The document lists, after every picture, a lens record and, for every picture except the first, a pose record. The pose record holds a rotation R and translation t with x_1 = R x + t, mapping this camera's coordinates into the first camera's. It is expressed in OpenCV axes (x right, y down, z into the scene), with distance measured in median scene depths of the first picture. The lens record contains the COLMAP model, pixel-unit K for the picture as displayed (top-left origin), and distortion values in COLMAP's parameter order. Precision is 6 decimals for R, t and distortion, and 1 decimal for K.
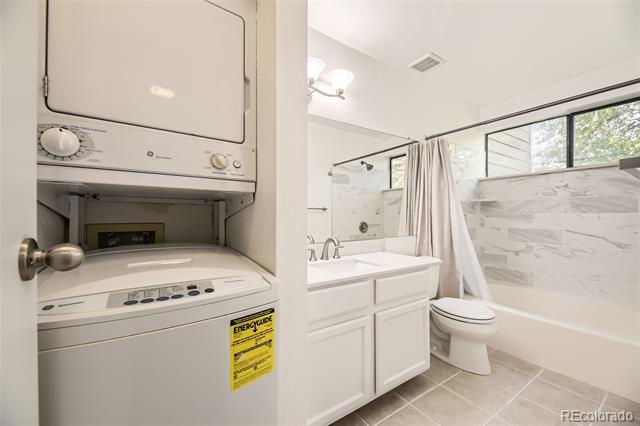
lens RADIAL K [[256.0, 0, 319.5], [0, 256.0, 216.2], [0, 0, 1]] dist [0.015267, -0.004674]
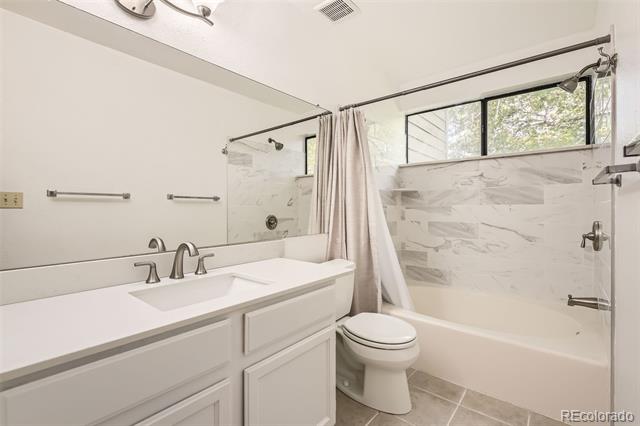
lens RADIAL K [[292.3, 0, 320.6], [0, 292.3, 208.7], [0, 0, 1]] dist [0.003071, 0.001275]
pose [[0.958818, -0.000885, 0.284019, 0.110906], [0.000772, 1.000000, 0.000507, 0.001813], [-0.284020, -0.000267, 0.958818, 0.170206]]
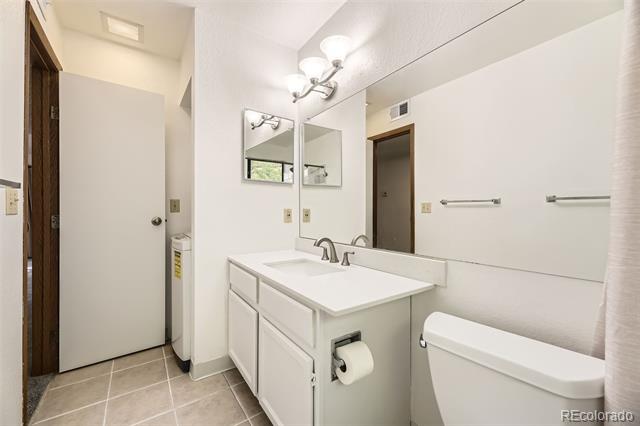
lens RADIAL K [[256.0, 0, 321.5], [0, 256.0, 212.8], [0, 0, 1]] dist [0.015267, -0.004674]
pose [[0.019523, 0.005709, -0.999793, 0.663640], [-0.002253, 0.999981, 0.005666, -0.004160], [0.999807, 0.002142, 0.019535, 0.688020]]
